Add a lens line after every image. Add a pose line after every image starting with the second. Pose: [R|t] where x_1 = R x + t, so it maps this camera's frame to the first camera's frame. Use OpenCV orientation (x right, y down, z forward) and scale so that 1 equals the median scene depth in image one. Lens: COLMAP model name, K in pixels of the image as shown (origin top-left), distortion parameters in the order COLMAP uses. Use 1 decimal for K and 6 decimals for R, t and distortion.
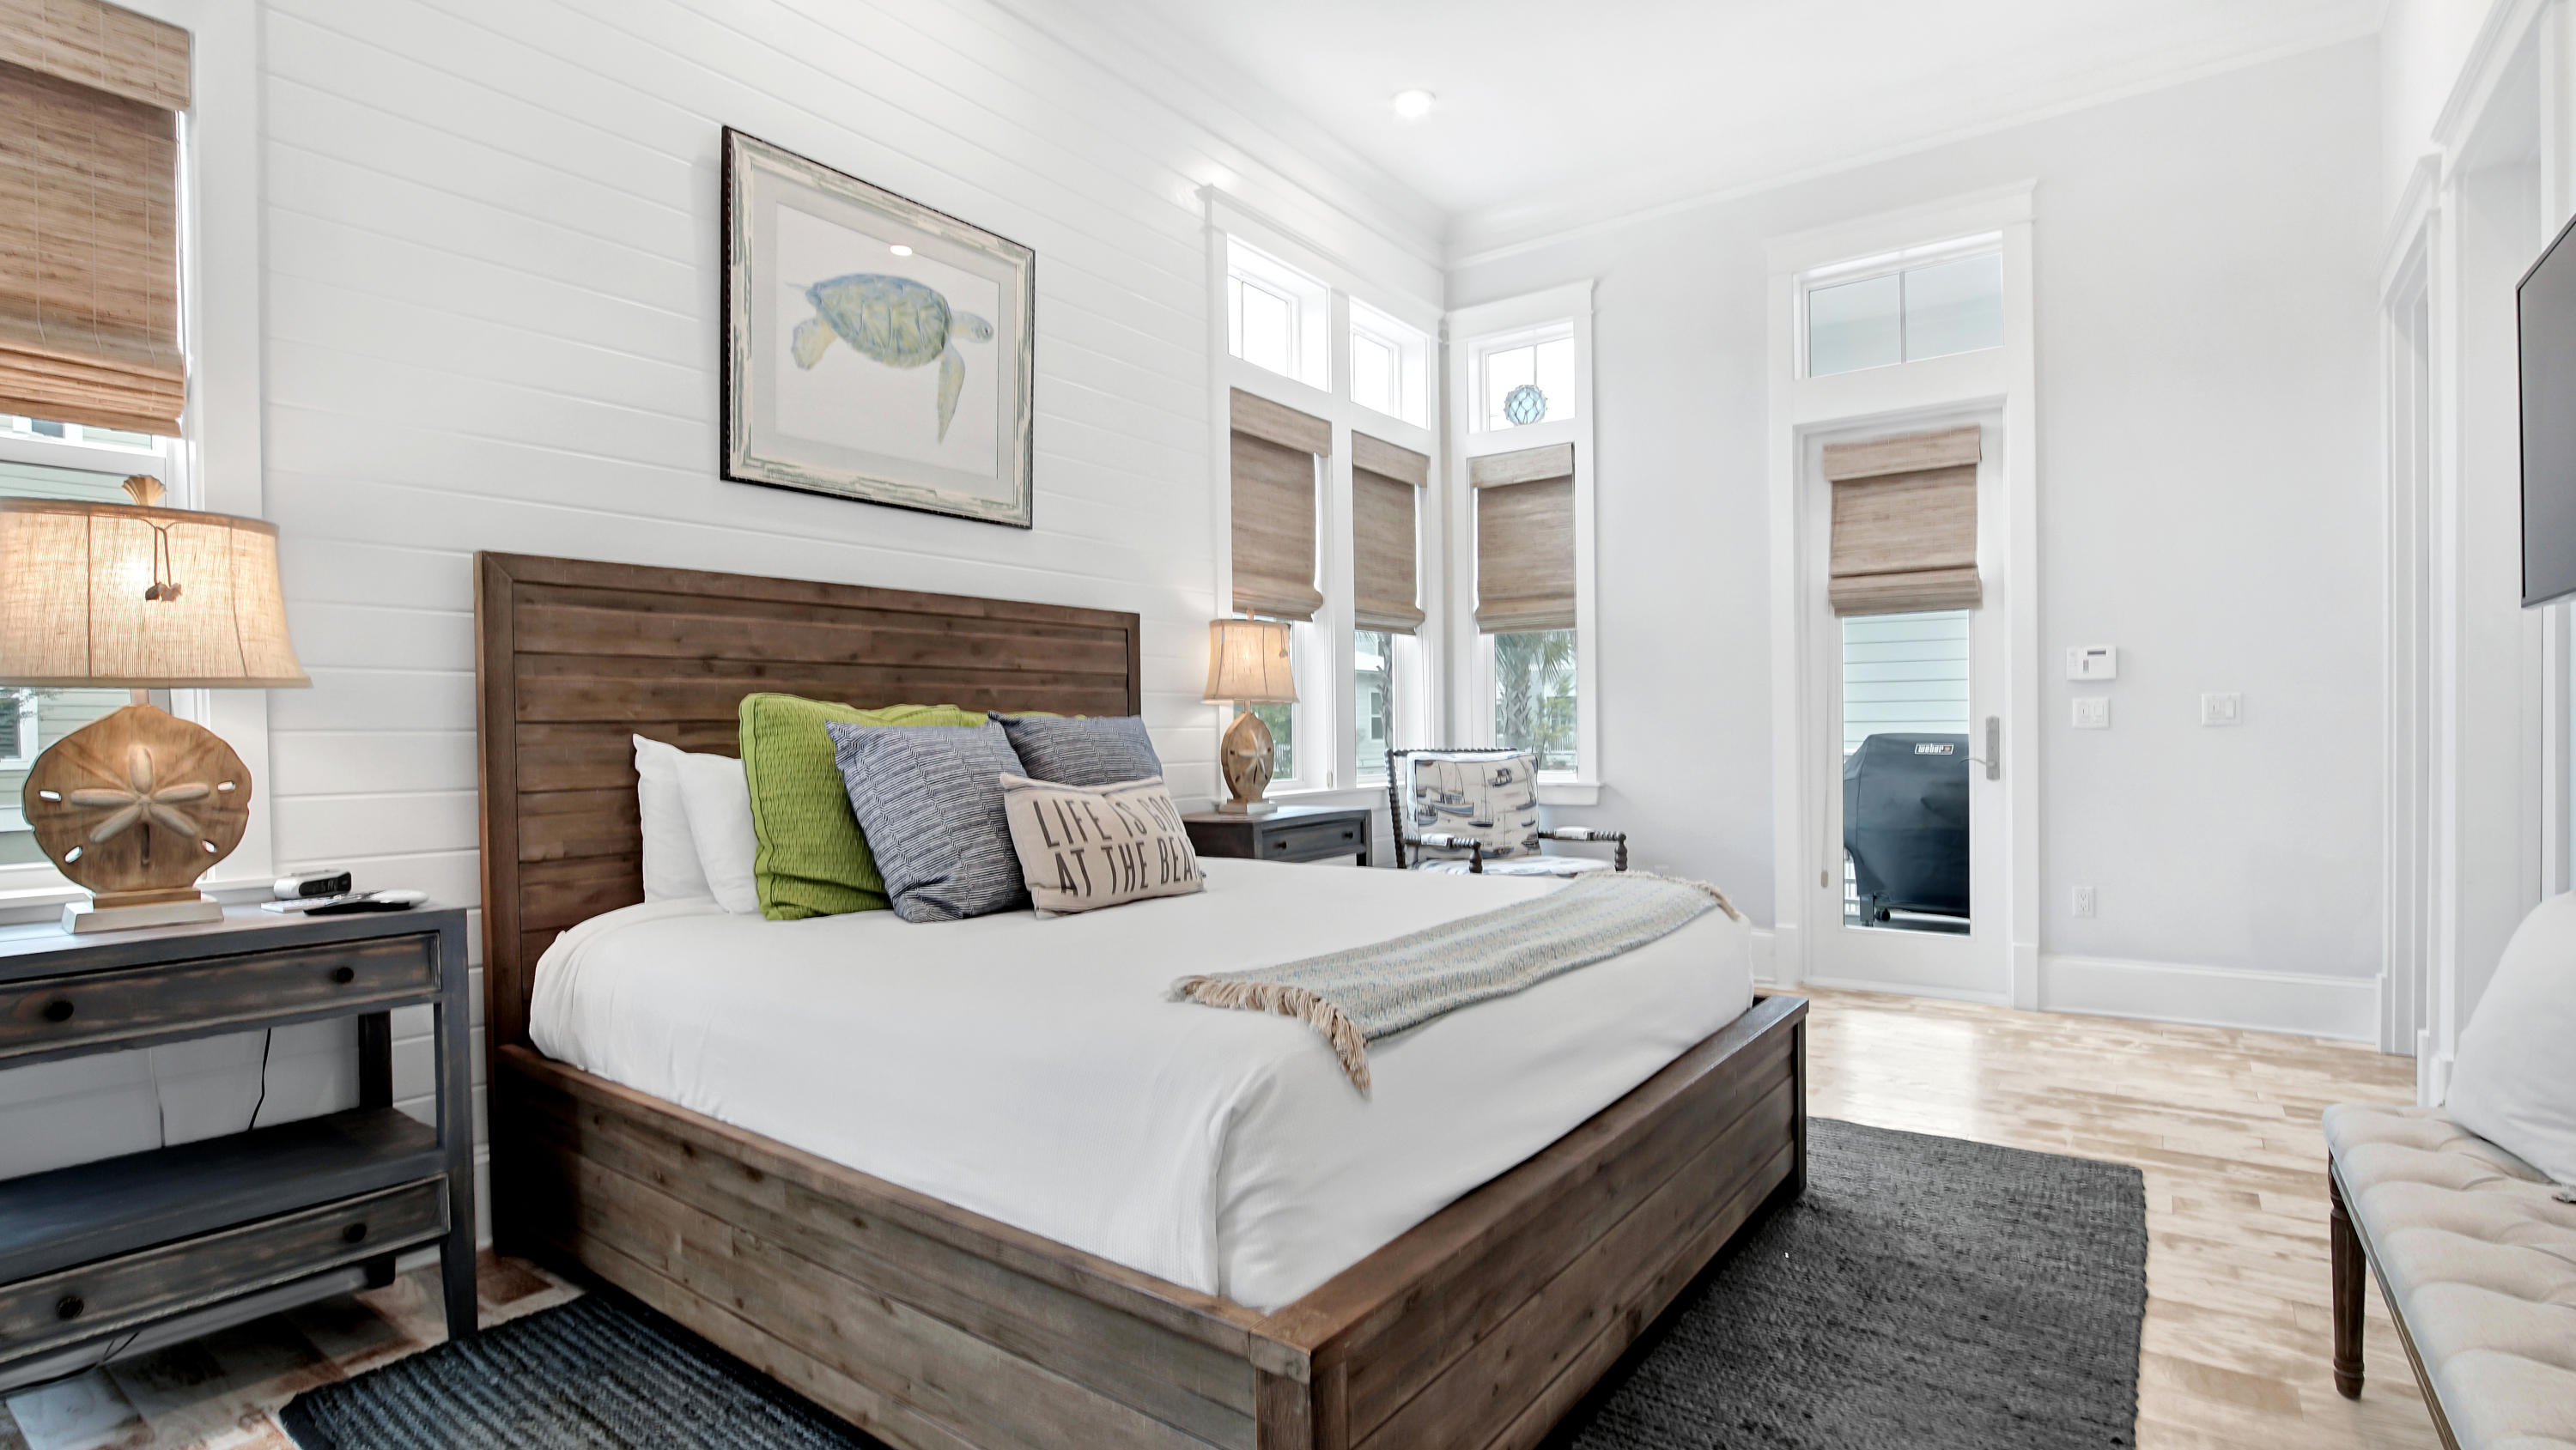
lens RADIAL K [[1231.6, 0, 1282.9], [0, 1231.6, 772.1], [0, 0, 1]] dist [-0.018682, 0.000016]
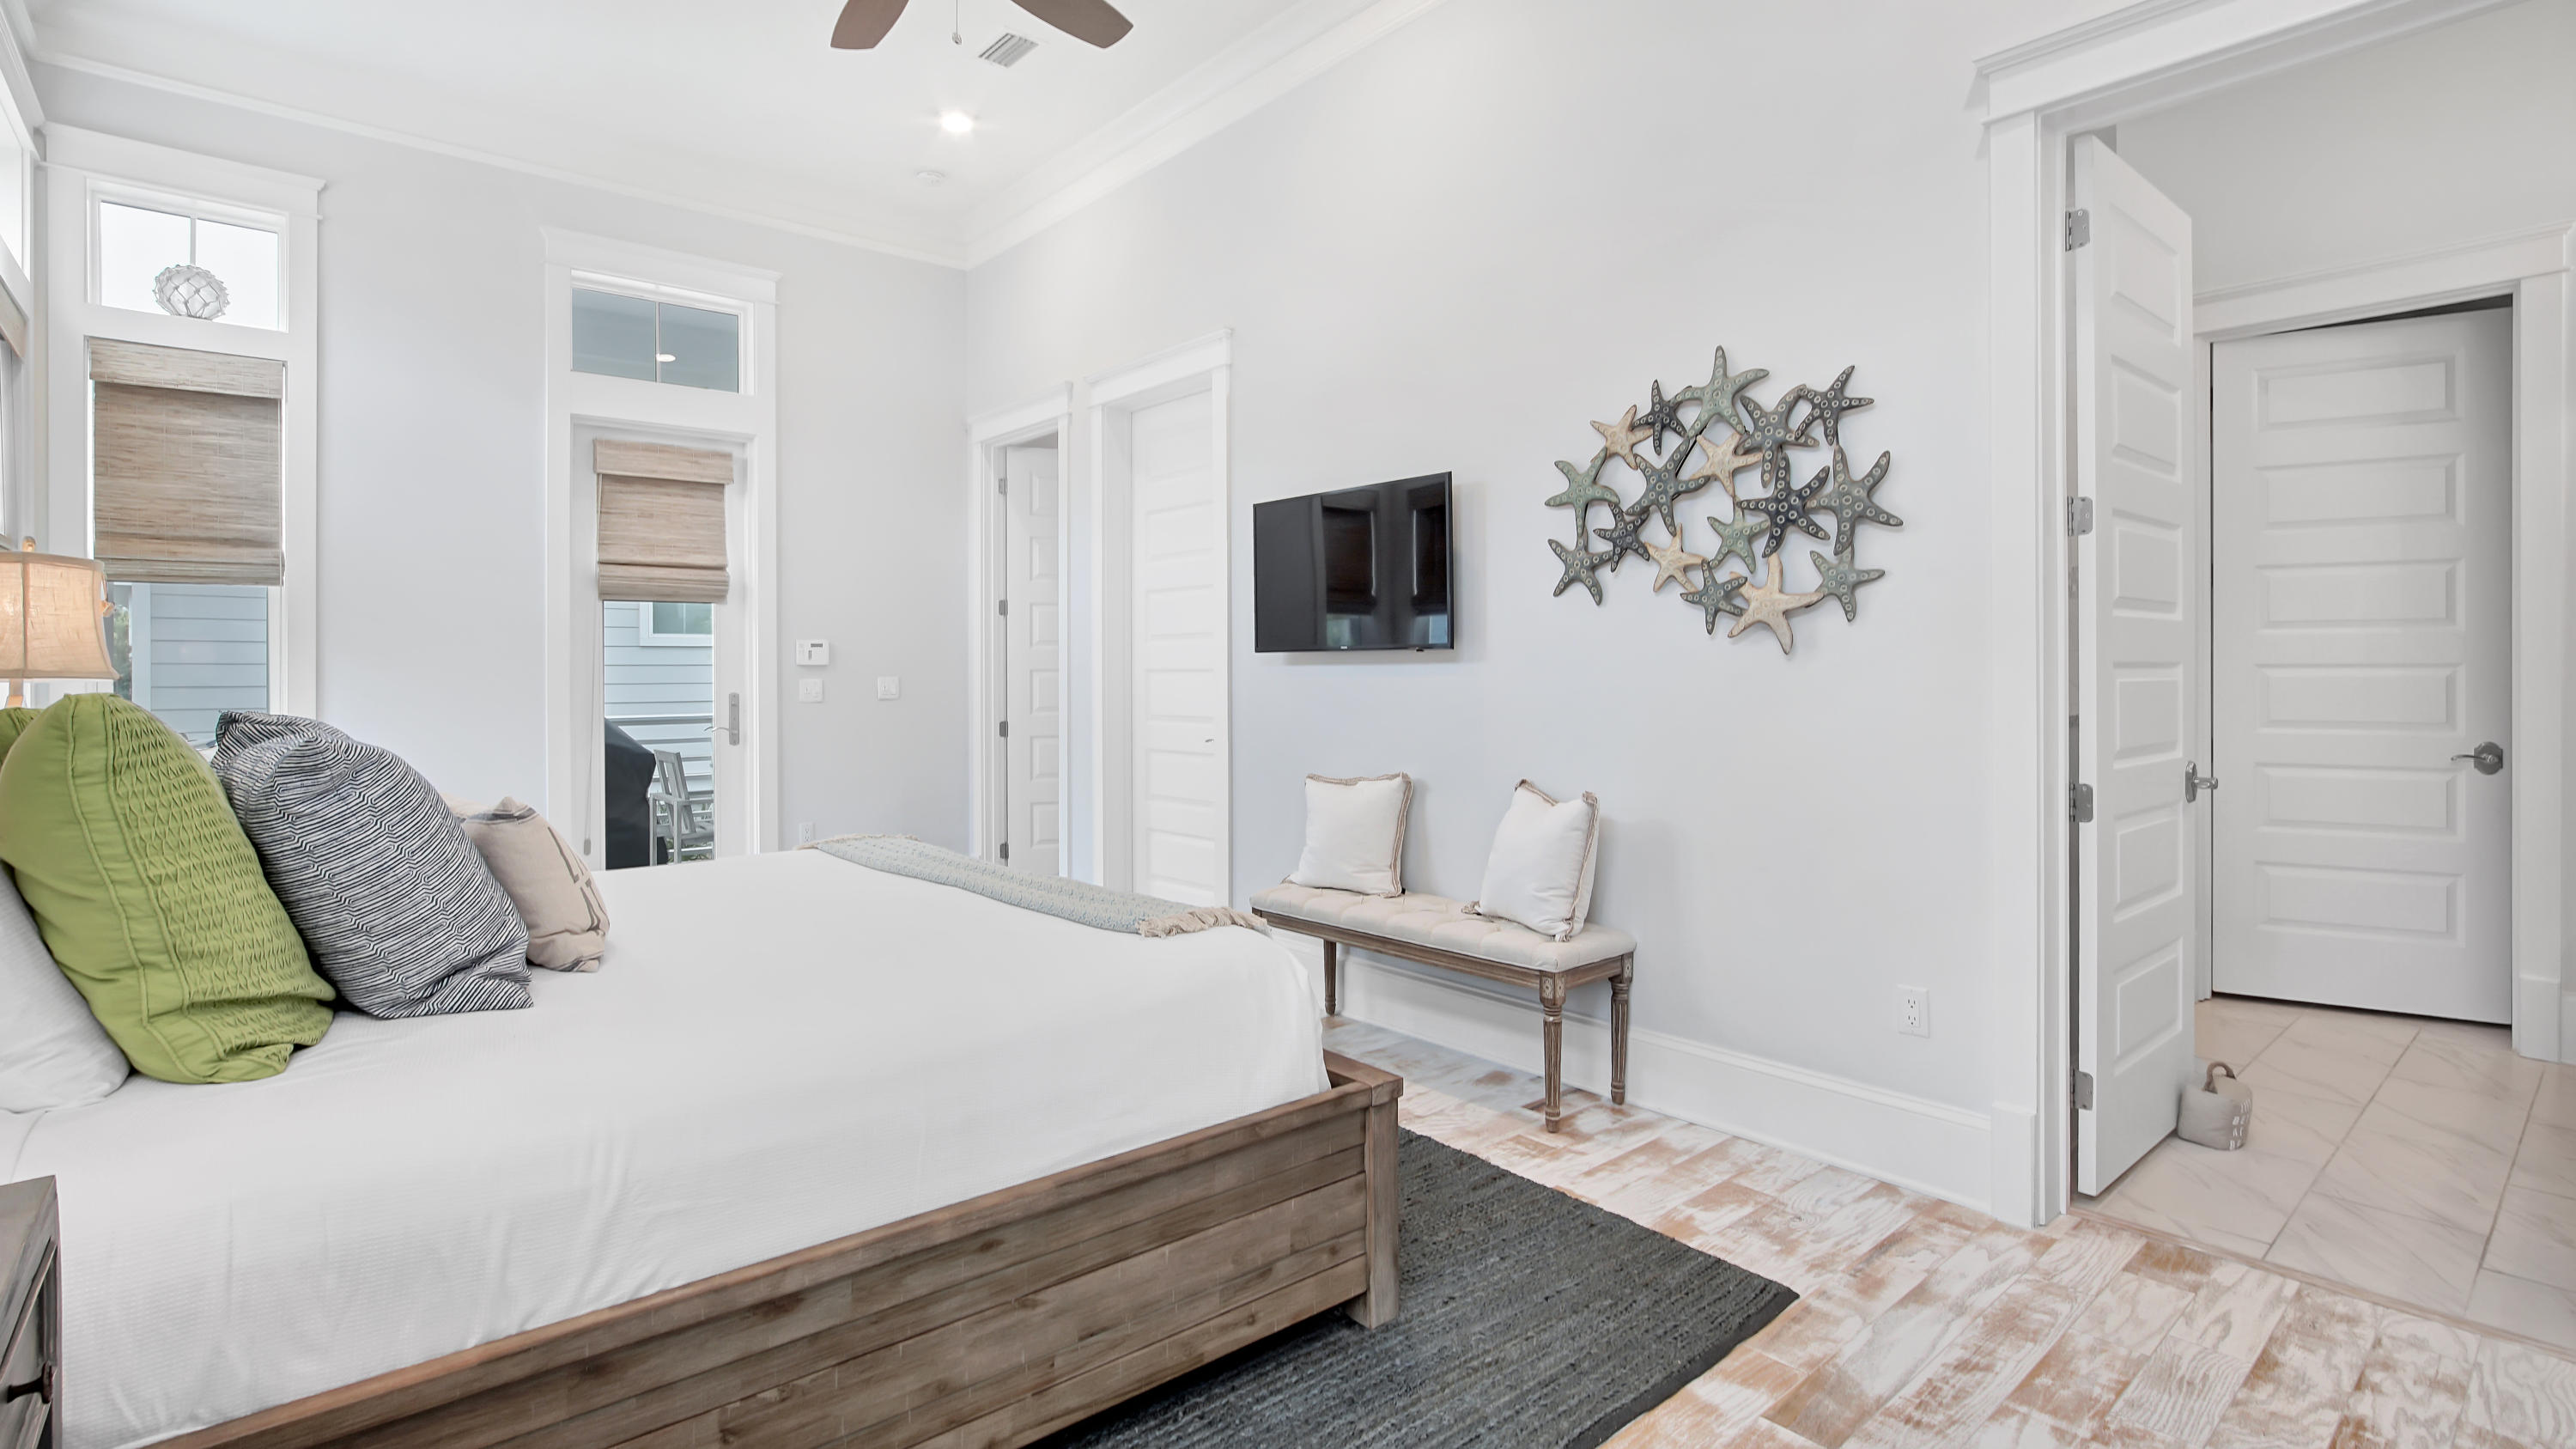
lens RADIAL K [[1203.7, 0, 1283.2], [0, 1203.7, 673.6], [0, 0, 1]] dist [-0.001706, -0.000014]
pose [[0.227228, 0.009134, 0.973799, -0.462009], [0.034865, 0.999239, -0.017509, -0.024767], [-0.973217, 0.037930, 0.226736, 0.198484]]
